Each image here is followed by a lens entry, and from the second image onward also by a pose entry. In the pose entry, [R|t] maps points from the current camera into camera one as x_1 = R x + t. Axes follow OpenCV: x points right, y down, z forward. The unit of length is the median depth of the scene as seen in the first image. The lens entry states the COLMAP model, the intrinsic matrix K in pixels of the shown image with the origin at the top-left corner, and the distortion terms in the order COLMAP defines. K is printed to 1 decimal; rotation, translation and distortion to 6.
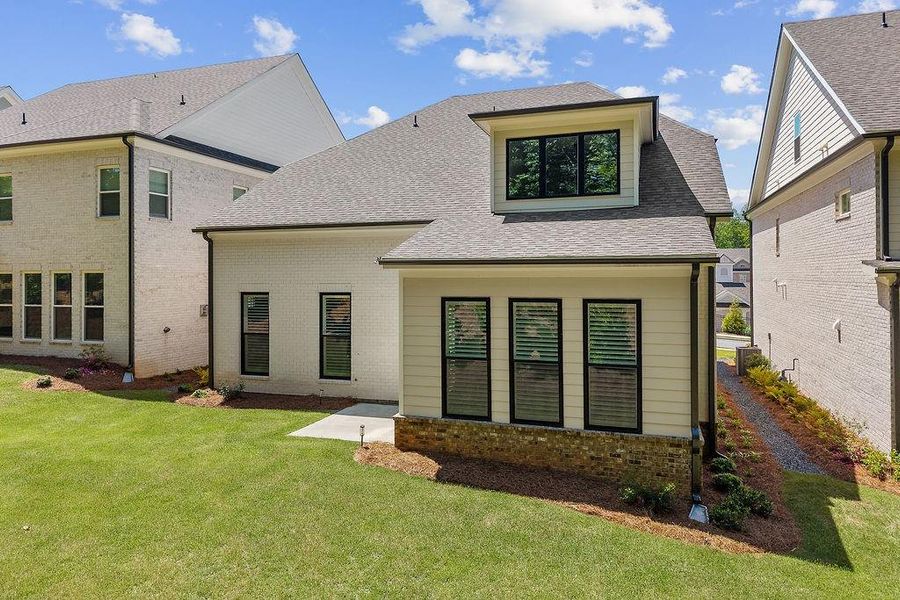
lens RADIAL K [[601.5, 0, 445.7], [0, 601.5, 261.1], [0, 0, 1]] dist [0.001586, -0.001789]
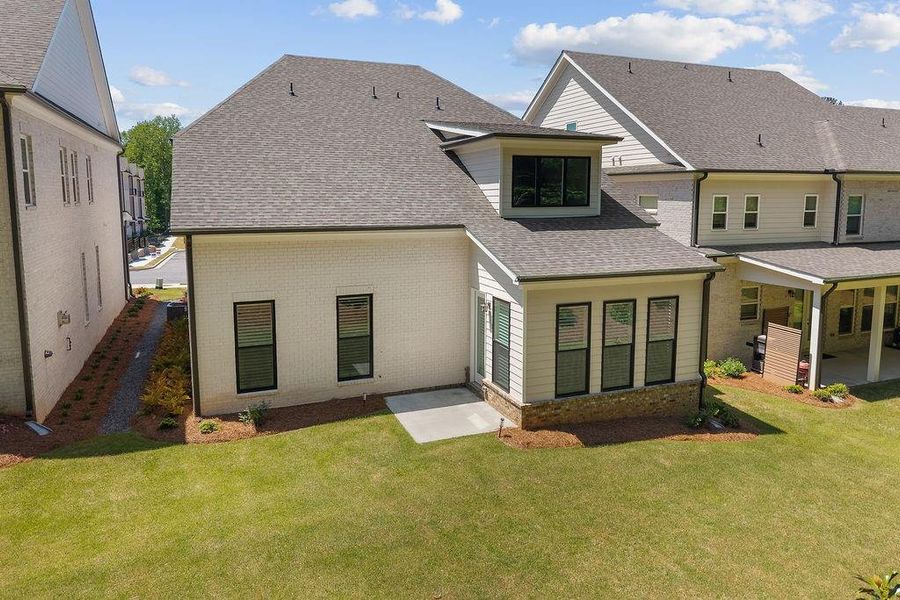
lens RADIAL K [[601.5, 0, 445.7], [0, 601.5, 261.1], [0, 0, 1]] dist [0.001586, -0.001789]
pose [[0.767128, -0.066433, 0.638045, -0.983223], [-0.017207, 0.992135, 0.123988, -0.181516], [-0.641263, -0.106093, 0.759951, 0.217605]]
